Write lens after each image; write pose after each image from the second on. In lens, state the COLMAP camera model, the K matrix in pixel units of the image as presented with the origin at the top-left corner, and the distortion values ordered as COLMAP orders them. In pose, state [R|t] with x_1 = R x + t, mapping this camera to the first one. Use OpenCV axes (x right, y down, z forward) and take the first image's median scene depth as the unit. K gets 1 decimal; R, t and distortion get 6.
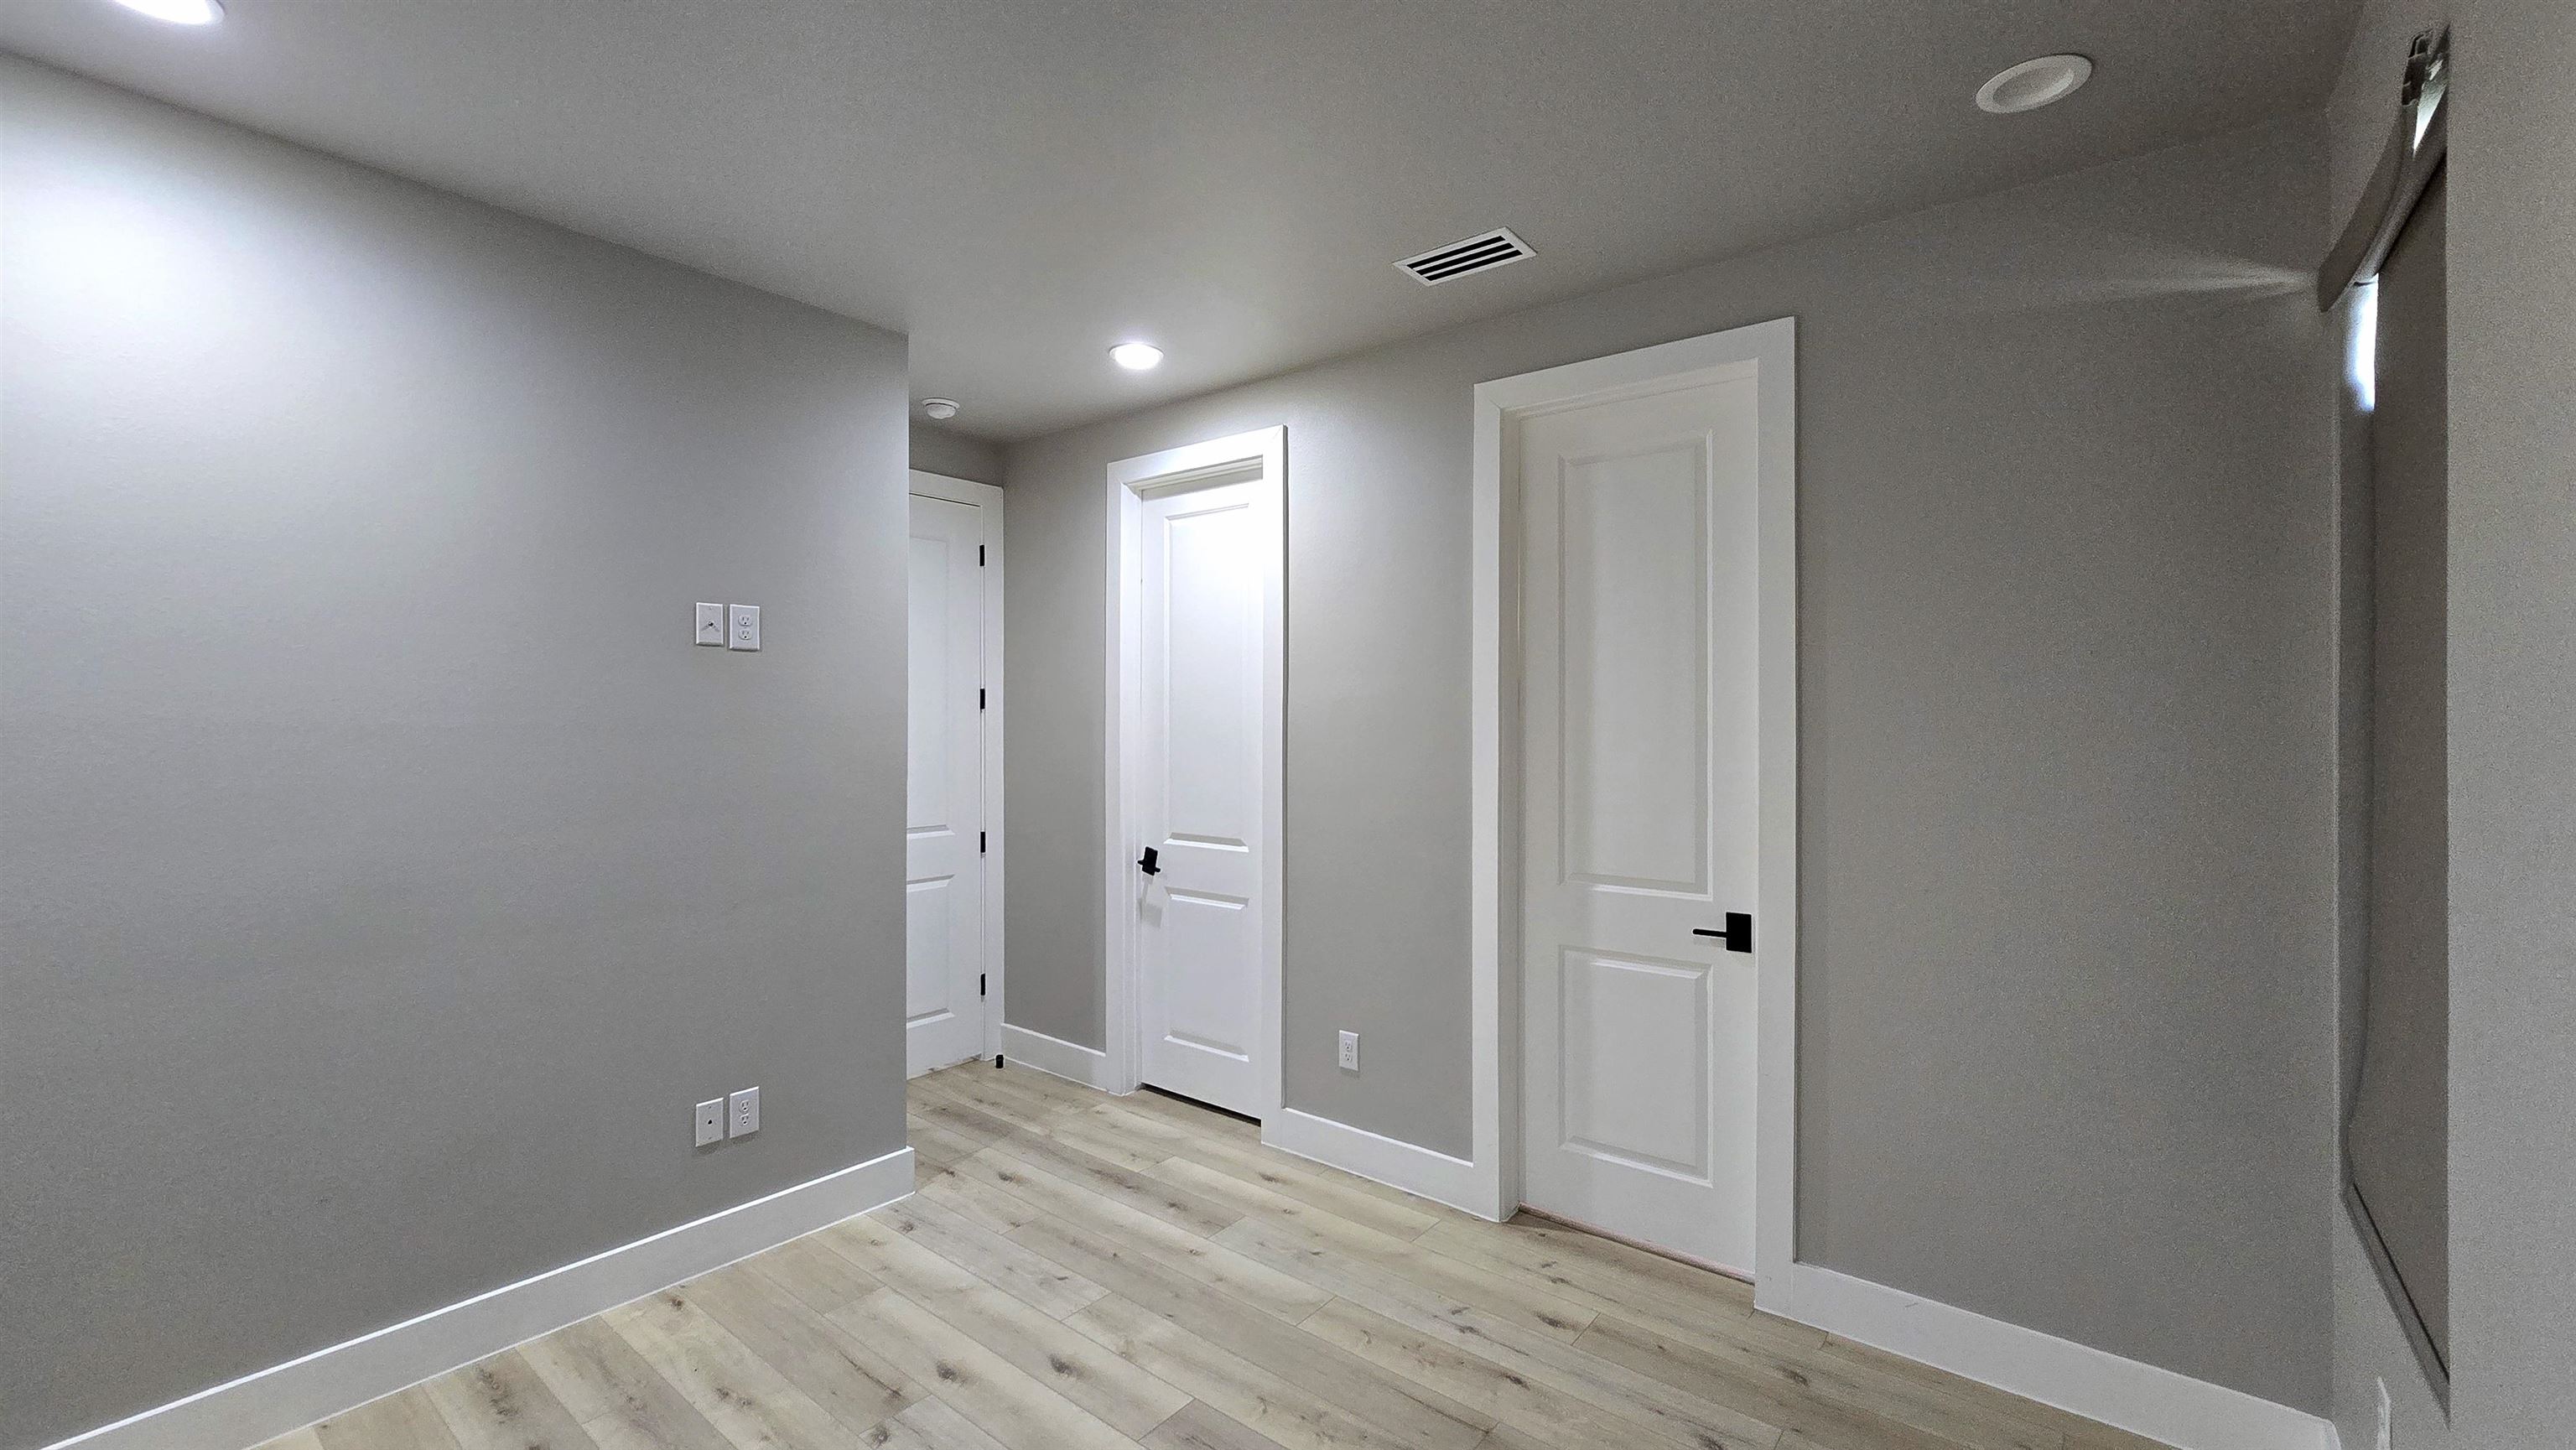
lens RADIAL K [[1053.1, 0, 1296.7], [0, 1053.1, 740.6], [0, 0, 1]] dist [-0.001707, 0.000053]
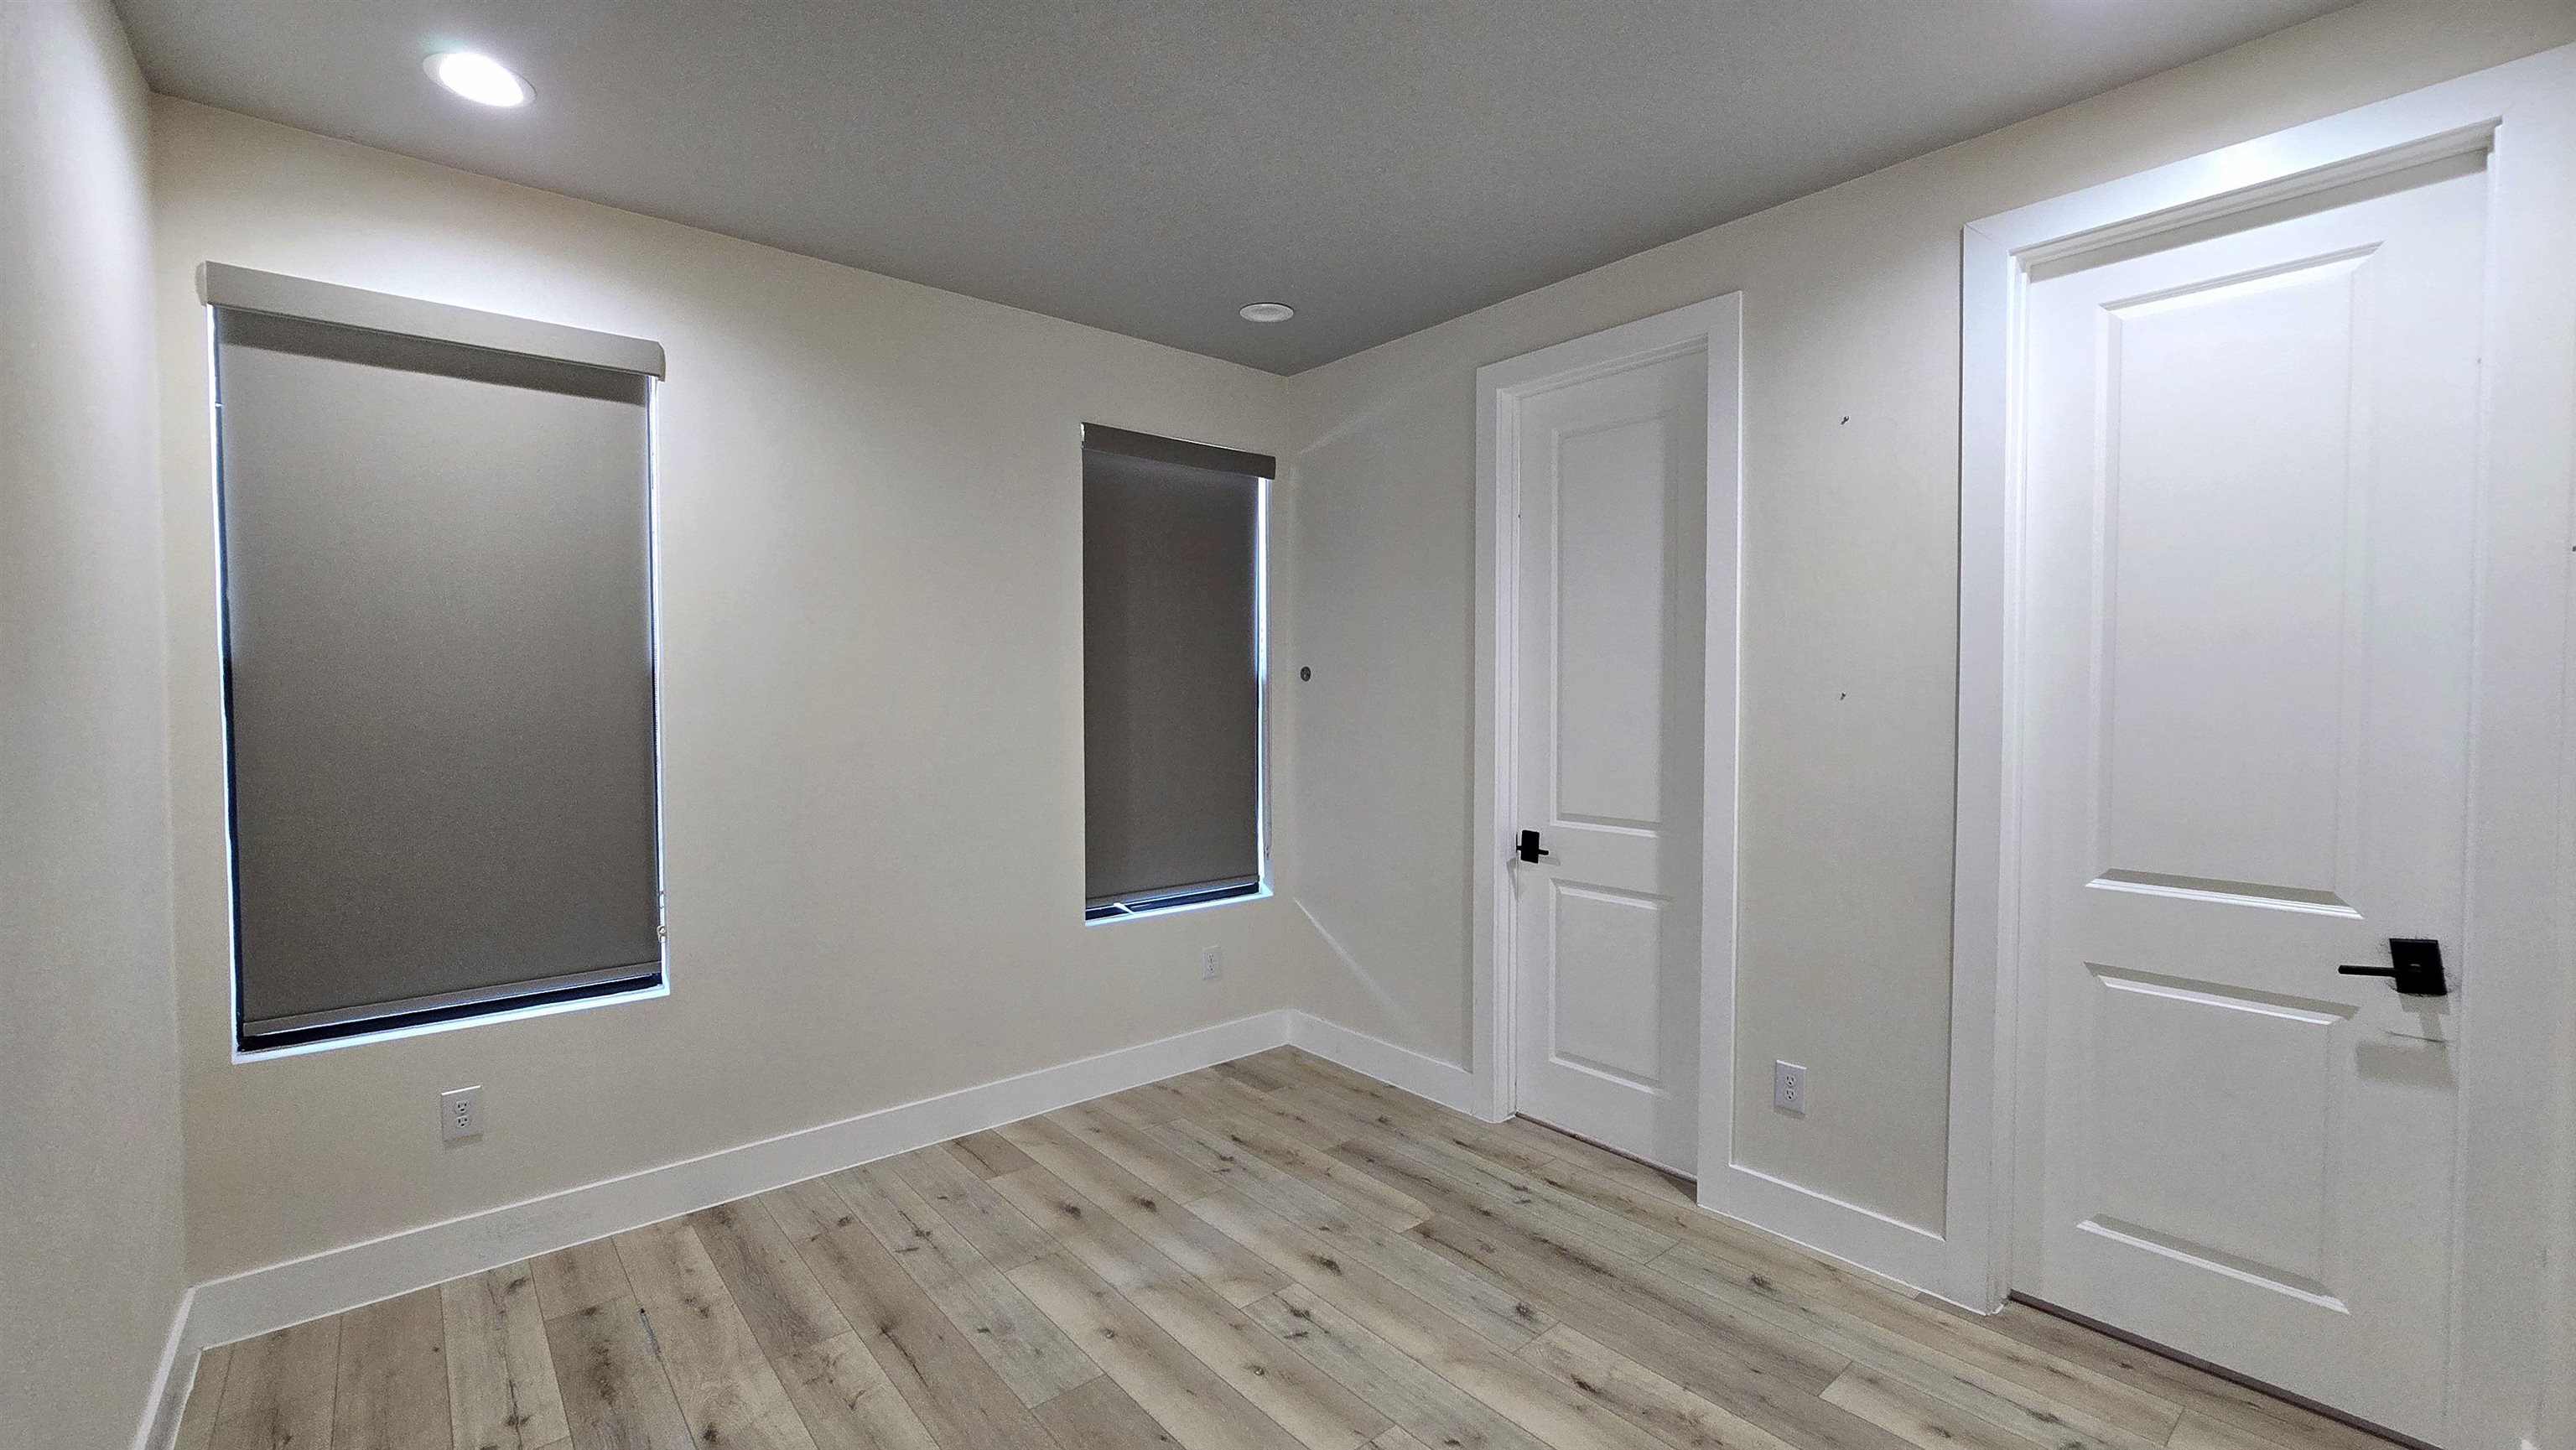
lens RADIAL K [[1053.1, 0, 1272.9], [0, 1053.1, 718.8], [0, 0, 1]] dist [-0.001707, 0.000053]
pose [[0.981446, -0.005315, -0.191666, -0.194398], [0.008664, 0.999824, 0.016640, -0.002517], [0.191544, -0.017991, 0.981319, 0.158128]]
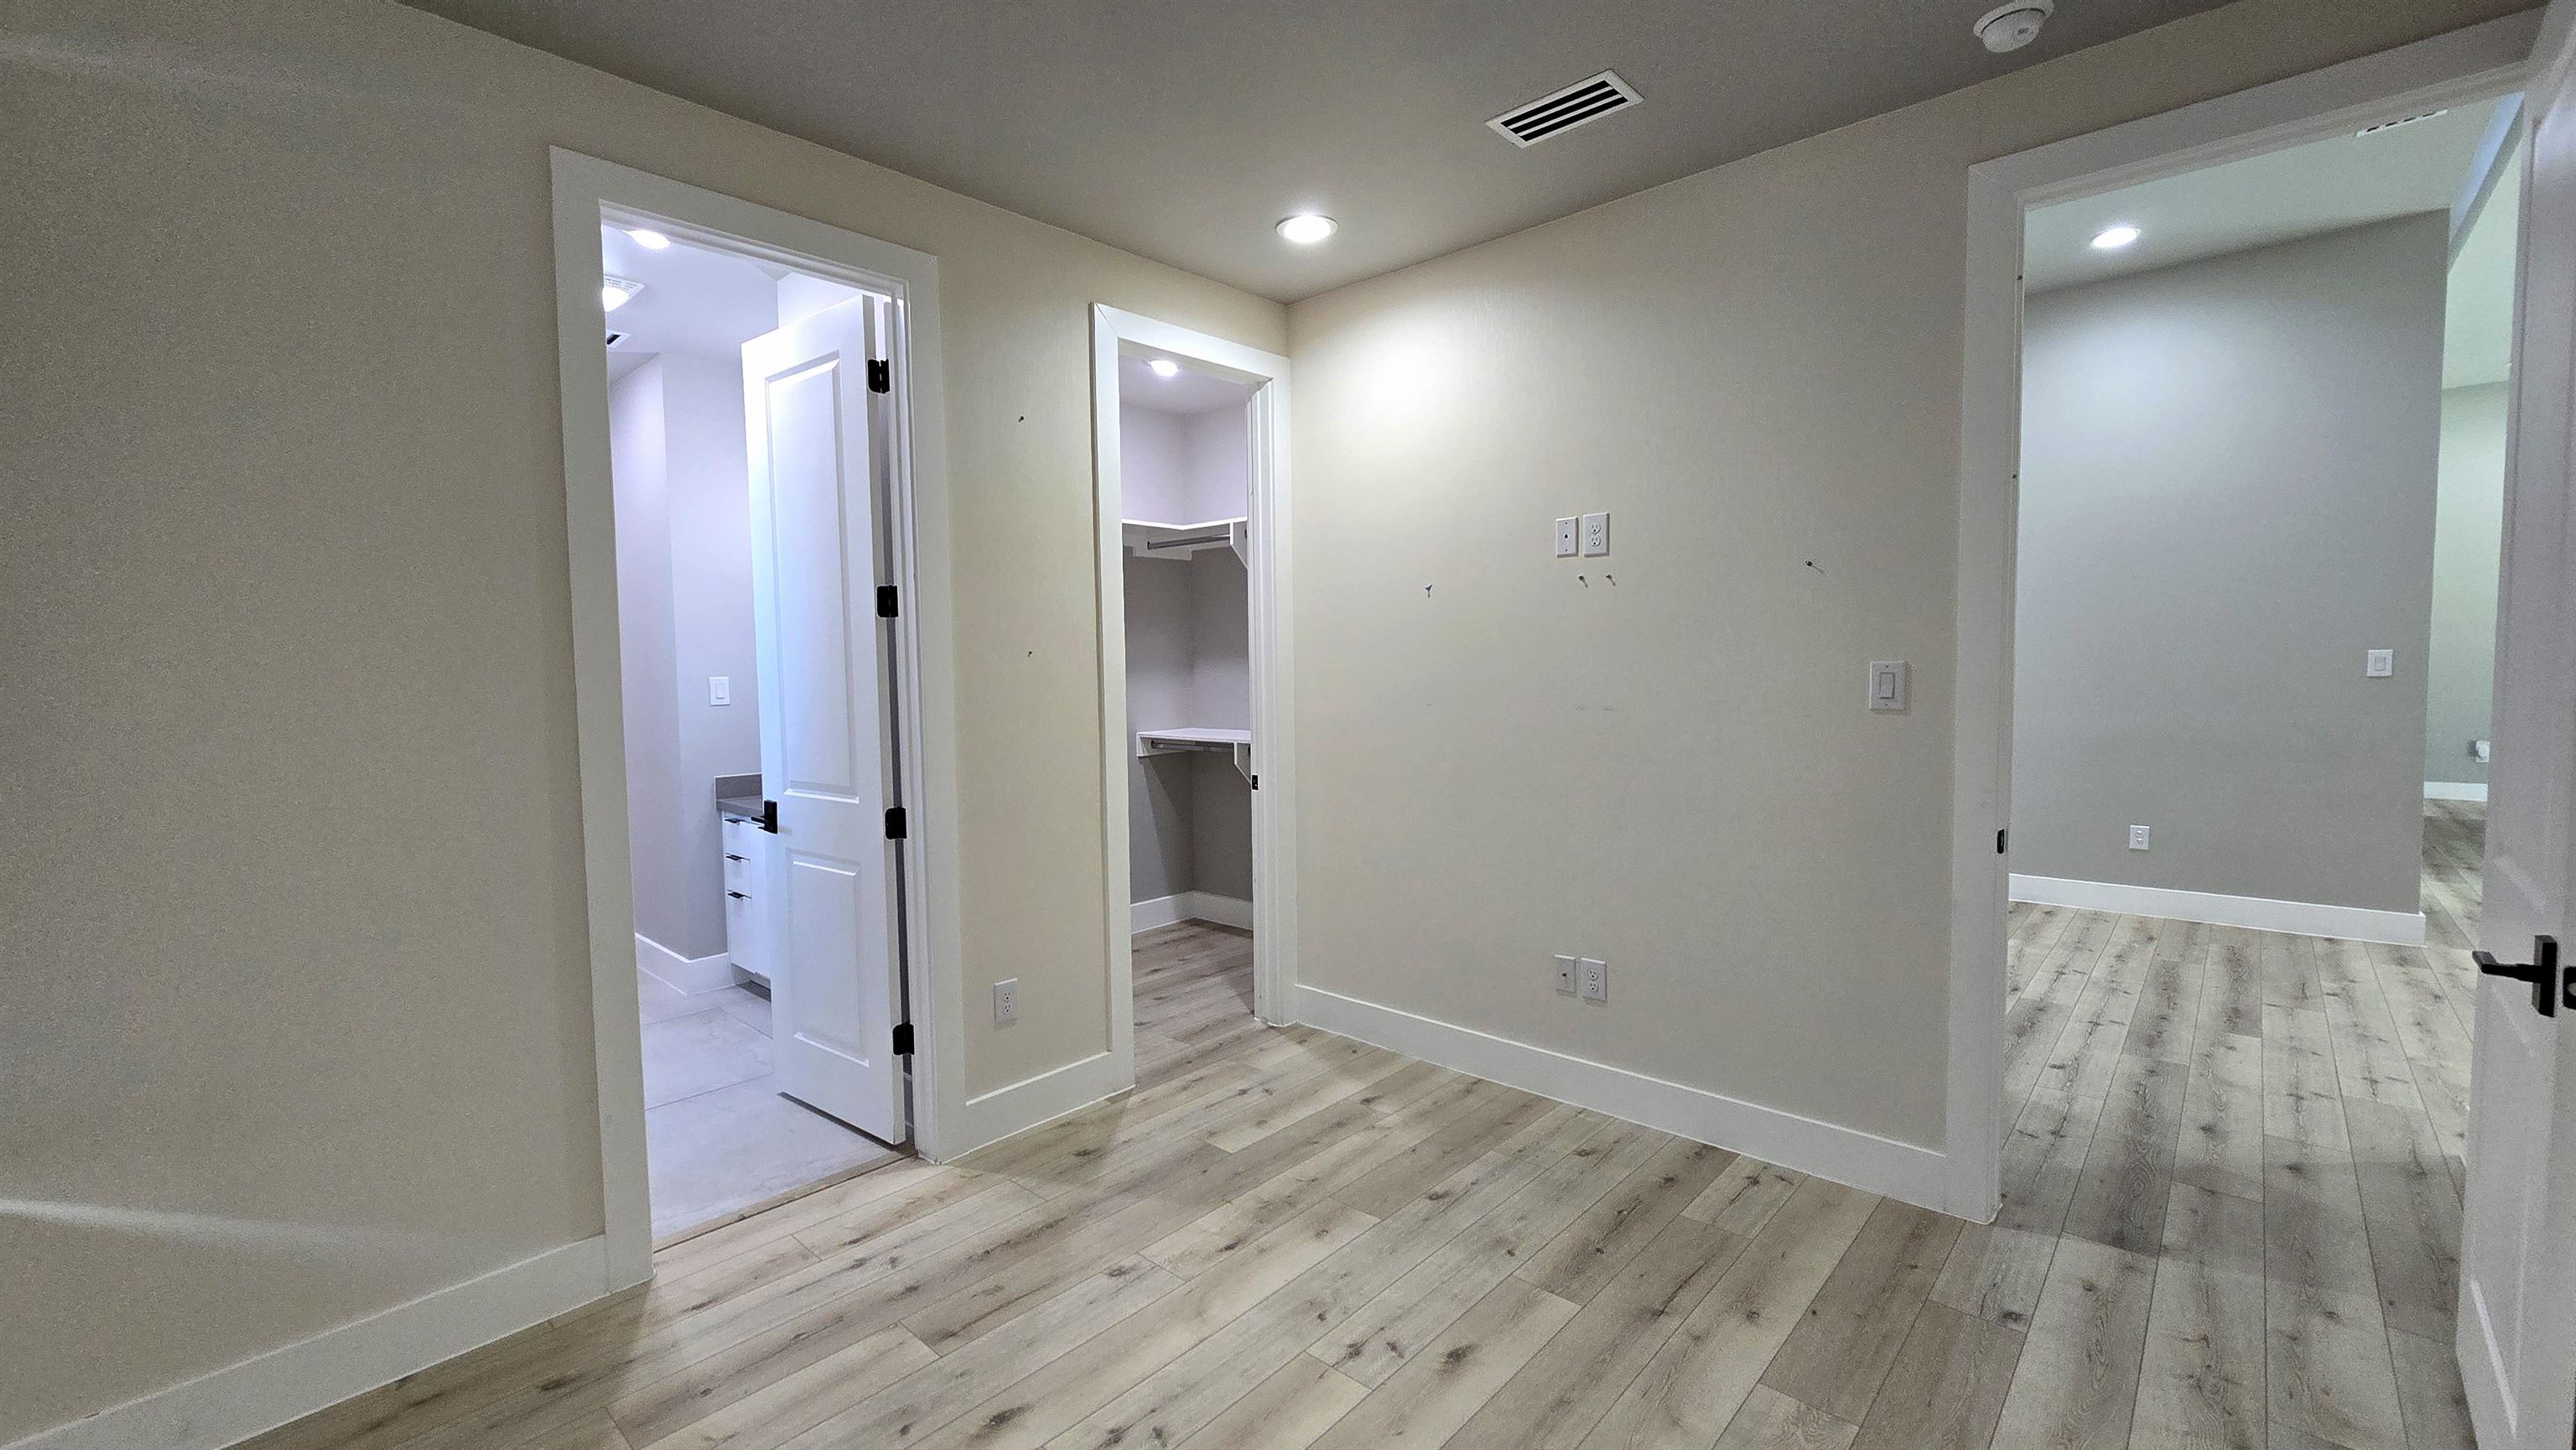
lens RADIAL K [[1053.1, 0, 1289.8], [0, 1053.1, 720.8], [0, 0, 1]] dist [-0.001707, 0.000053]
pose [[0.052928, -0.060617, 0.996757, -0.427174], [0.027134, 0.997875, 0.059244, 0.002463], [-0.998230, 0.023911, 0.054461, 0.365046]]
